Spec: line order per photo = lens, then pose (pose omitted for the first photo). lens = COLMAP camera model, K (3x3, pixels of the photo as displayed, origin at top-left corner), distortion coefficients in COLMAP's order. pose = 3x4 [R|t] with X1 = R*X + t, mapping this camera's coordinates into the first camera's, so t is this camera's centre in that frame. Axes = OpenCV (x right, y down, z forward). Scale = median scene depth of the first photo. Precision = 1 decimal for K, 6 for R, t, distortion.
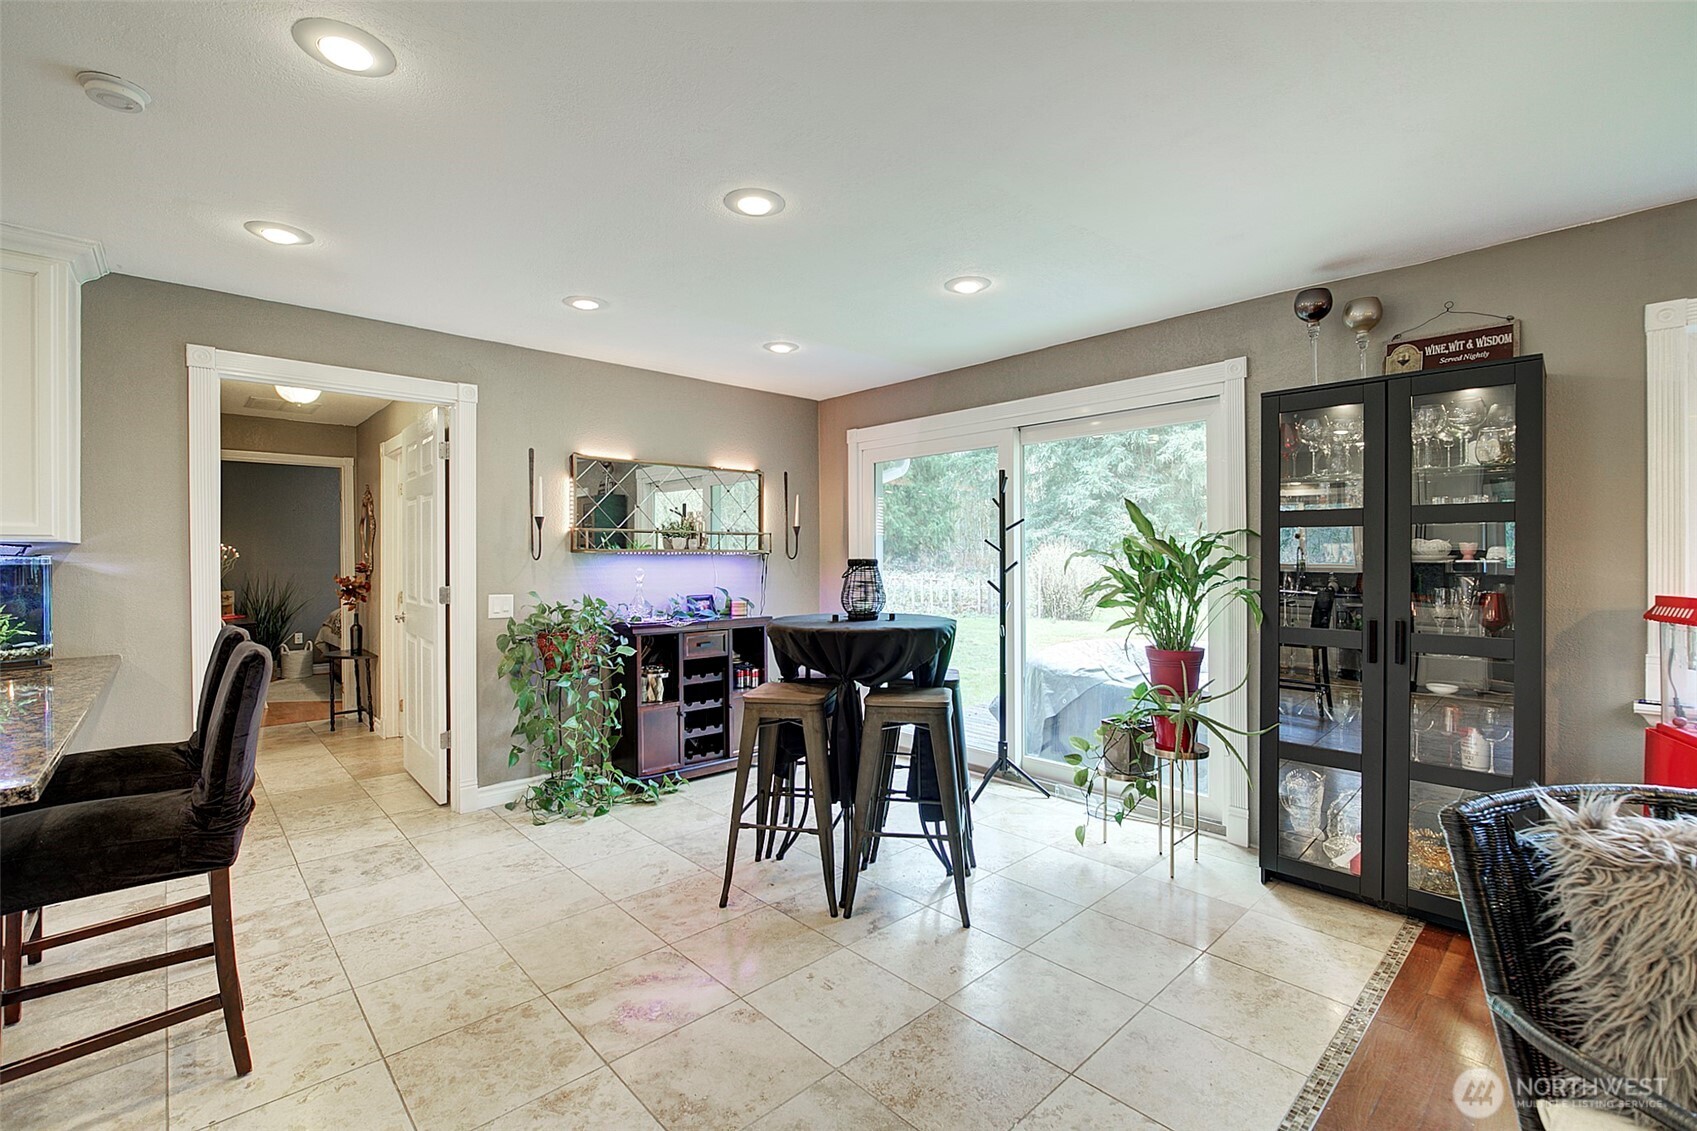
lens RADIAL K [[742.2, 0, 848.7], [0, 742.2, 557.7], [0, 0, 1]] dist [-0.011546, 0.000464]
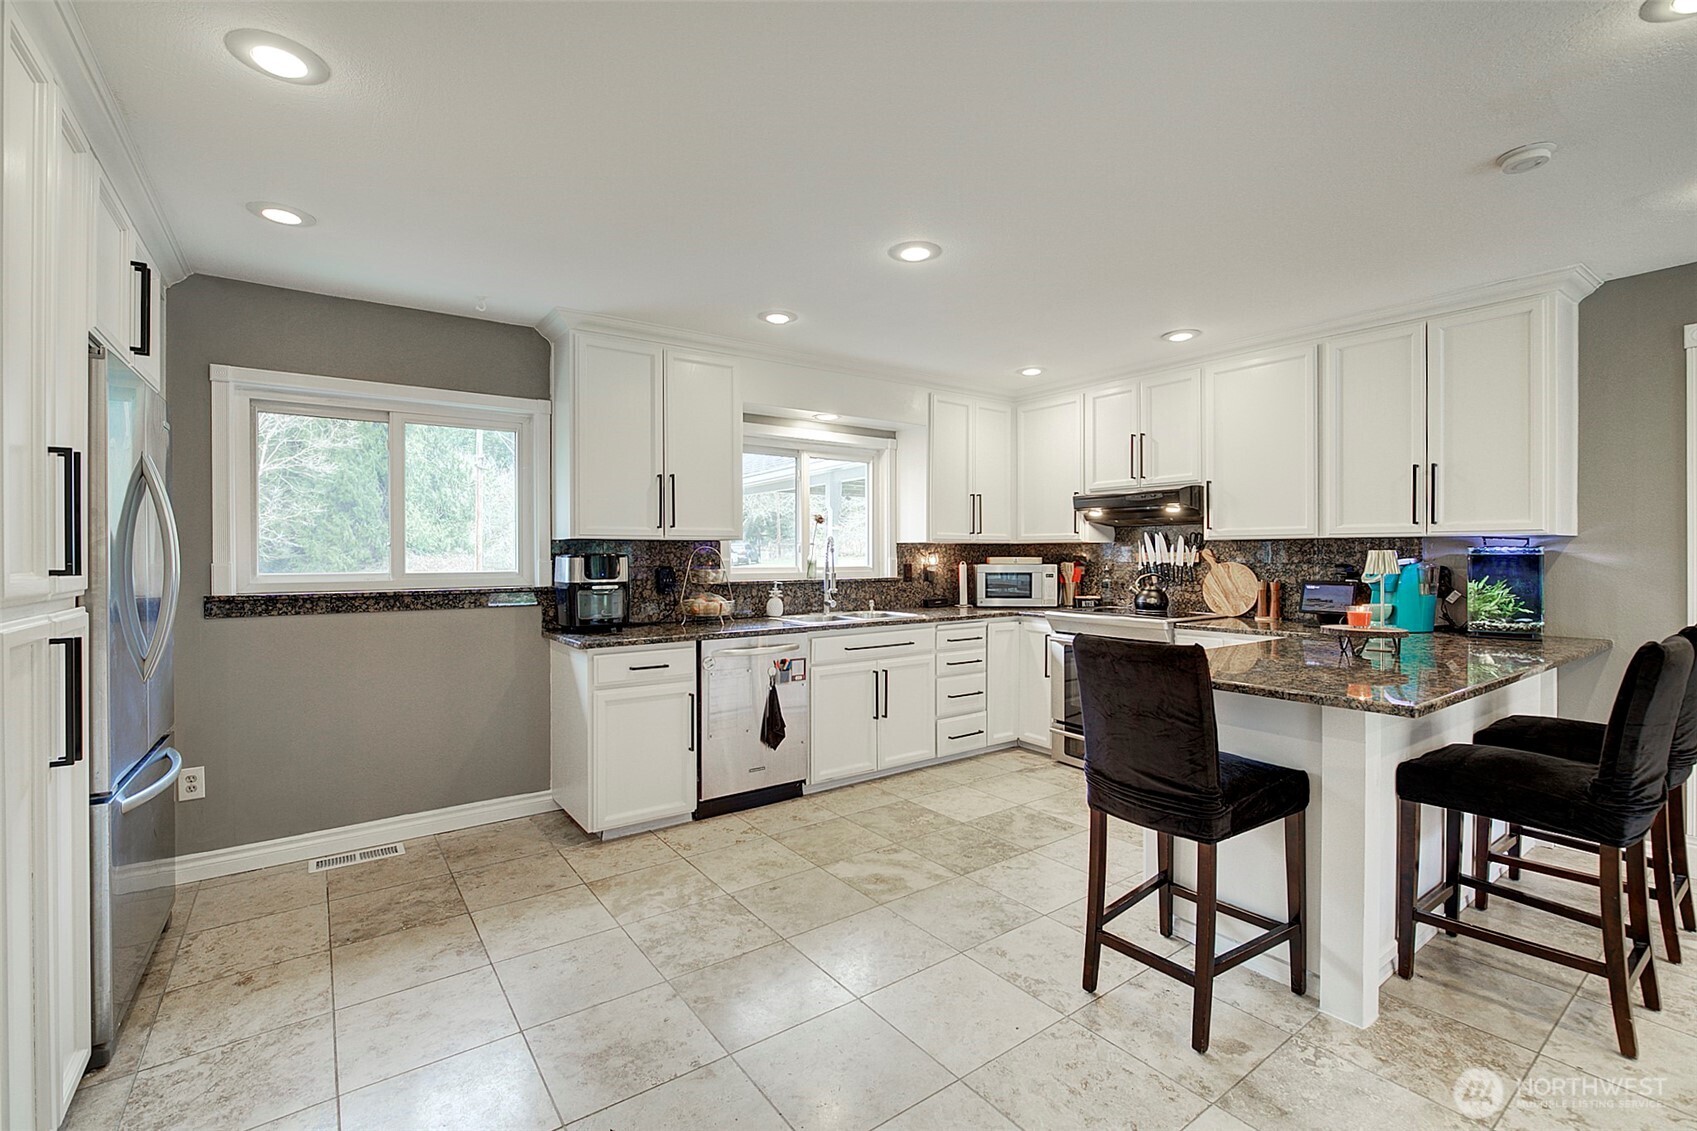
lens RADIAL K [[742.2, 0, 848.7], [0, 742.2, 557.7], [0, 0, 1]] dist [-0.011546, 0.000464]
pose [[-0.122481, 0.011682, -0.992402, 0.192476], [0.000665, 0.999931, 0.011688, -0.000256], [0.992471, 0.000772, -0.122480, 0.031306]]
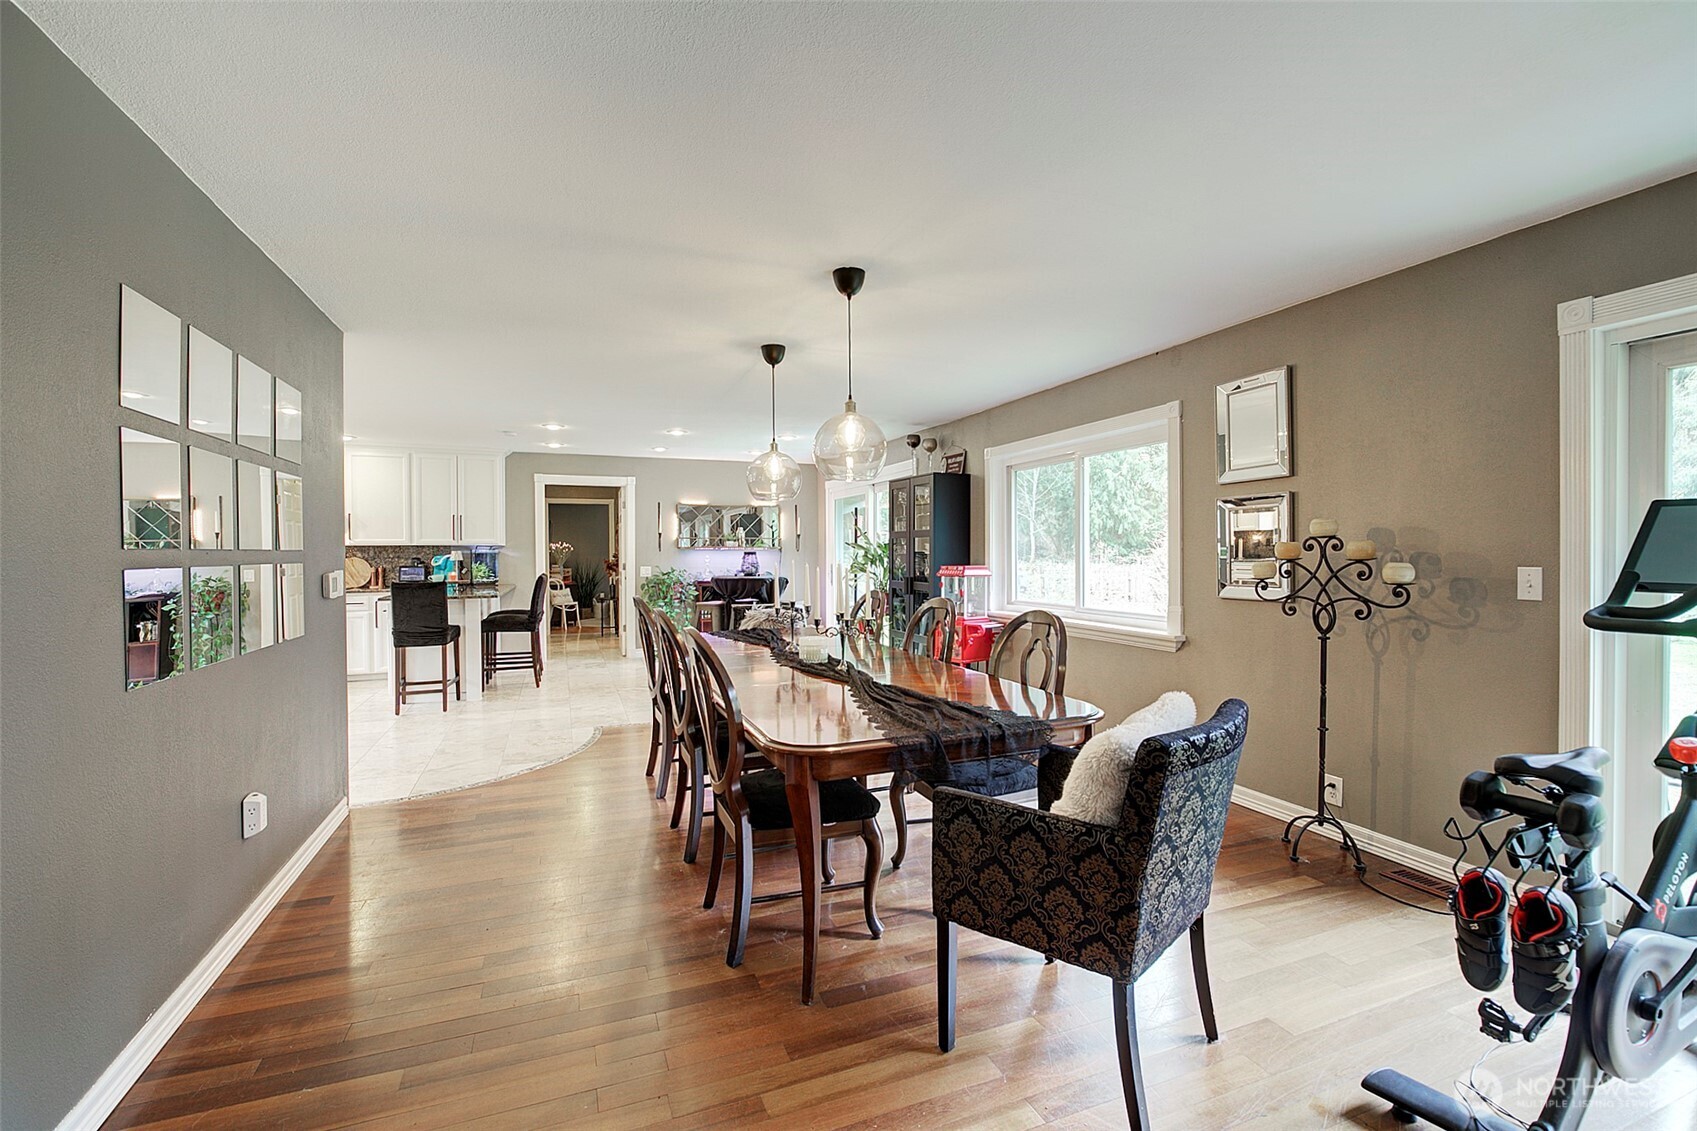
lens RADIAL K [[742.2, 0, 848.7], [0, 742.2, 557.7], [0, 0, 1]] dist [-0.011546, 0.000464]
pose [[0.928077, 0.004586, -0.372361, 1.324336], [-0.001522, 0.999963, 0.008524, 0.000704], [0.372386, -0.007344, 0.928049, -1.235538]]
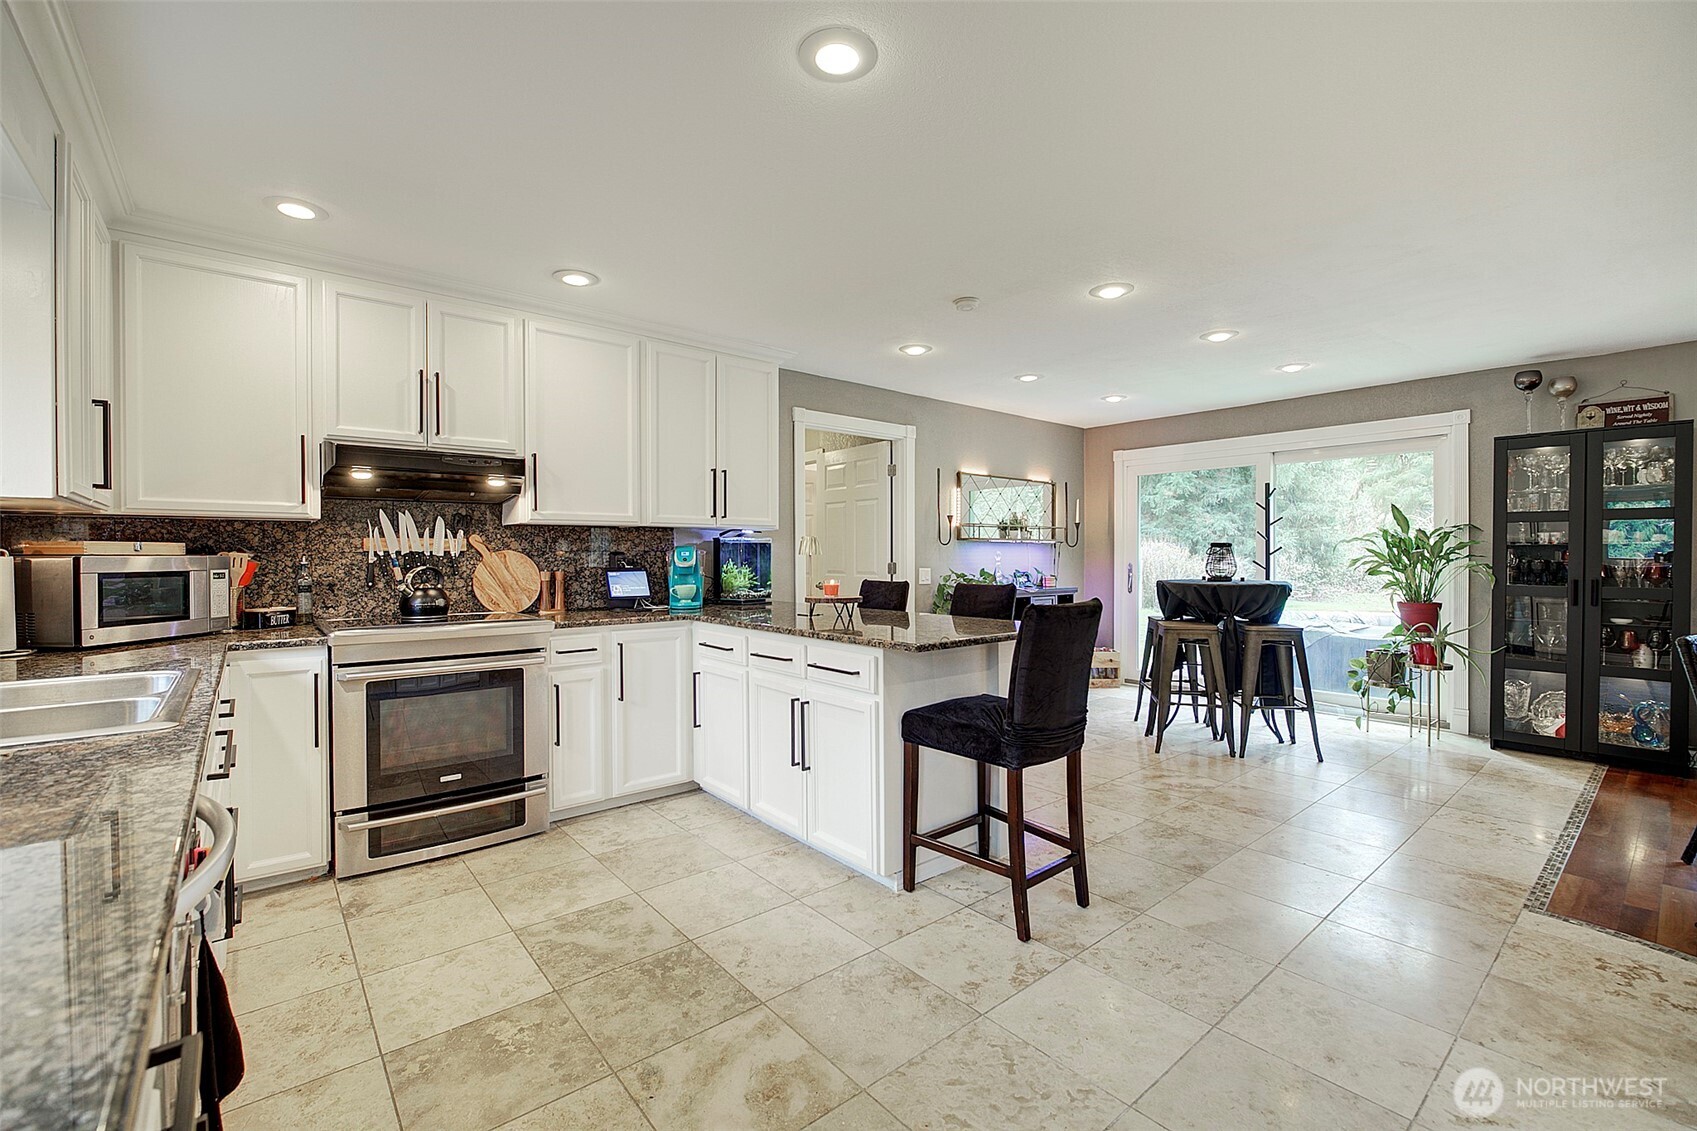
lens RADIAL K [[723.7, 0, 847.2], [0, 723.7, 559.2], [0, 0, 1]] dist [-0.012273, 0.000396]
pose [[0.998225, 0.003650, -0.059435, -0.723487], [-0.003344, 0.999981, 0.005238, 0.033606], [0.059453, -0.005030, 0.998218, -0.603759]]
